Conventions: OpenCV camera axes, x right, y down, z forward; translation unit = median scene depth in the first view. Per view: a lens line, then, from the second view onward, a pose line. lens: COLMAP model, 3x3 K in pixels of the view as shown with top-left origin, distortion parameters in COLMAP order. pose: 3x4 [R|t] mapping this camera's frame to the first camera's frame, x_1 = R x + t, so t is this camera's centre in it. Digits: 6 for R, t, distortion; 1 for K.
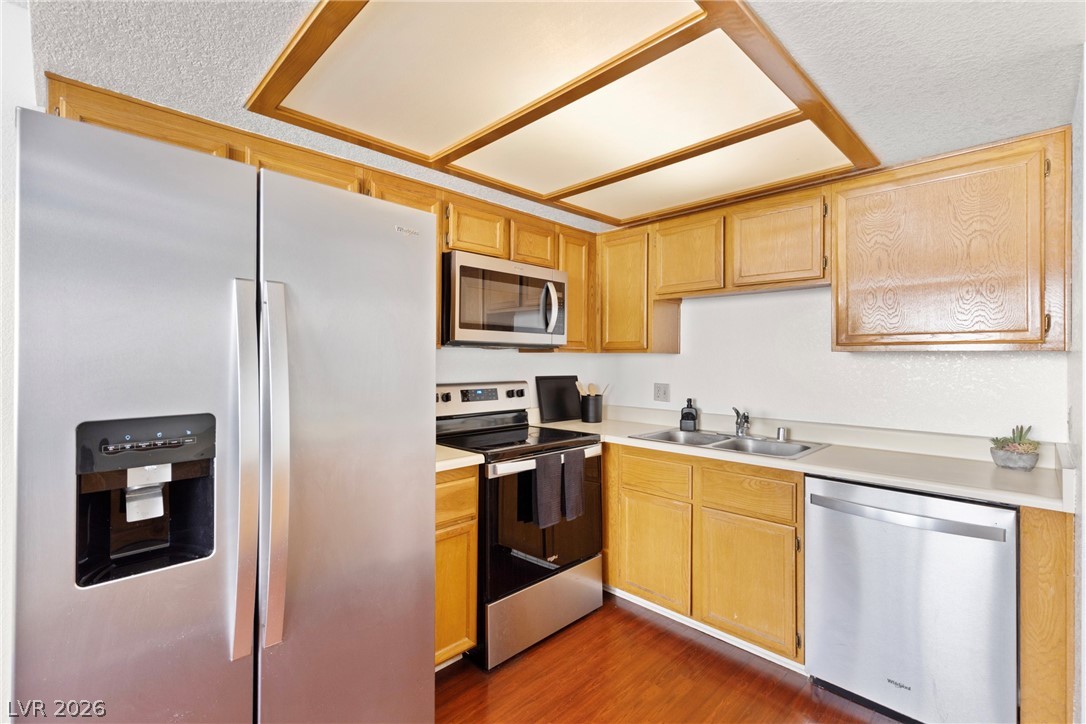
lens RADIAL K [[483.5, 0, 544.4], [0, 483.5, 357.0], [0, 0, 1]] dist [0.001268, 0.000317]
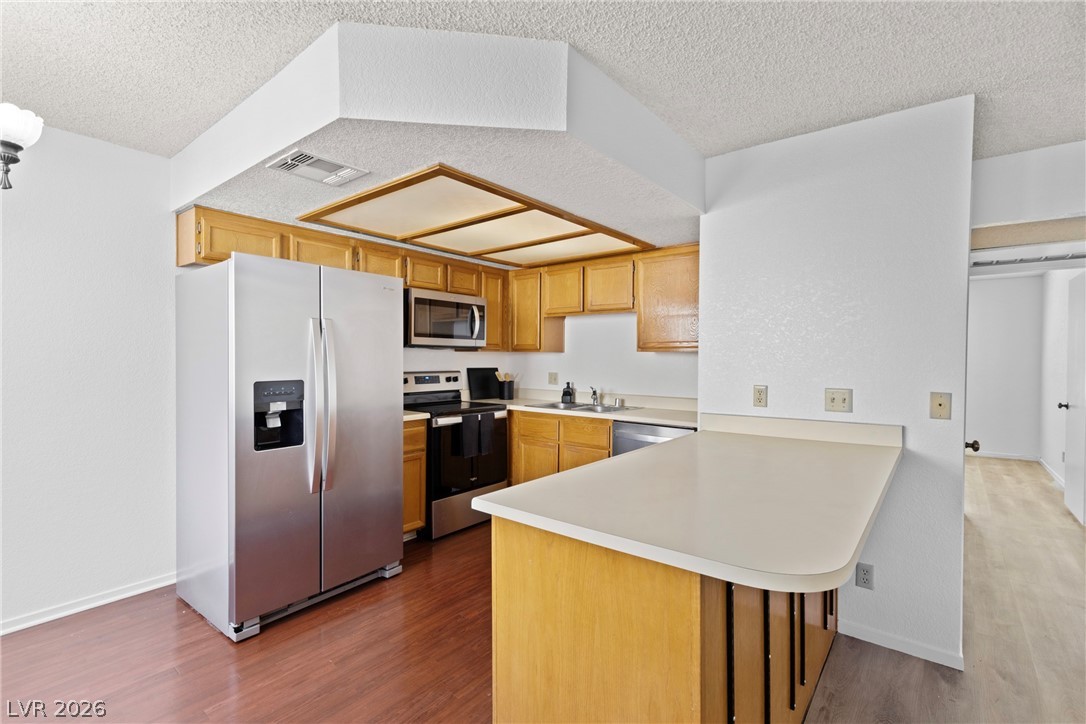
lens RADIAL K [[484.7, 0, 546.1], [0, 484.7, 362.1], [0, 0, 1]] dist [0.000922, -0.000040]
pose [[0.994500, 0.000178, 0.104737, 0.078536], [-0.001800, 0.999880, 0.015396, -0.000312], [-0.104721, -0.015500, 0.994381, -0.559632]]
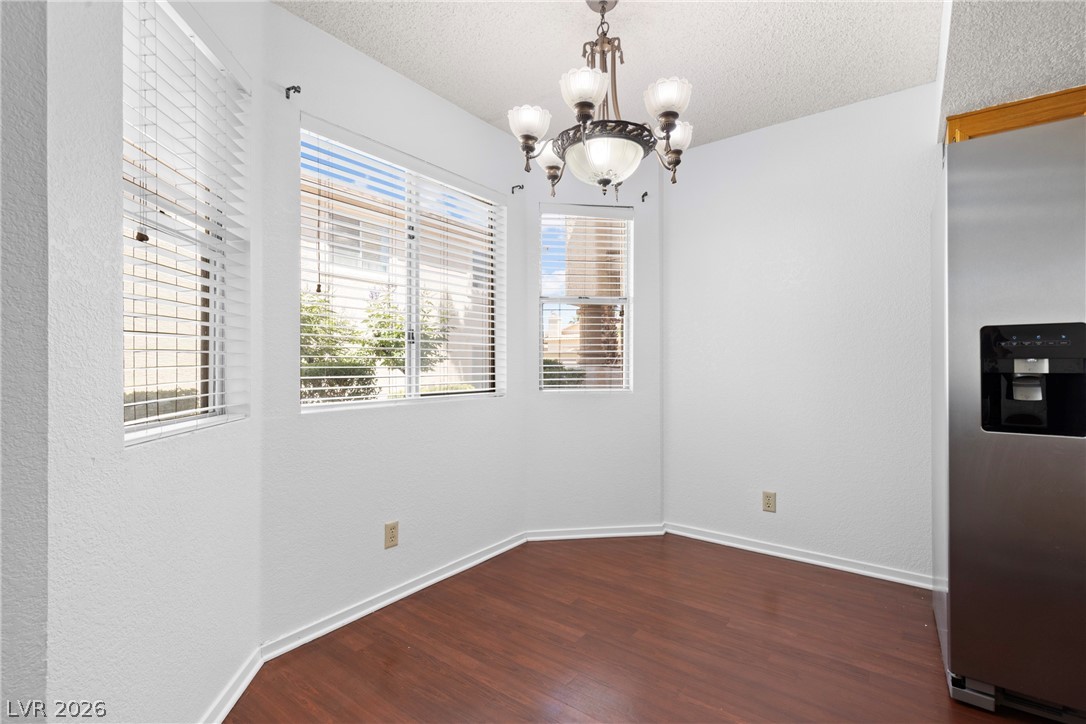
lens RADIAL K [[484.7, 0, 546.1], [0, 484.7, 362.1], [0, 0, 1]] dist [0.000922, -0.000040]
pose [[0.133695, -0.007610, -0.990993, 0.156581], [0.002434, 0.999970, -0.007351, 0.096097], [0.991020, -0.001429, 0.133709, -0.233555]]
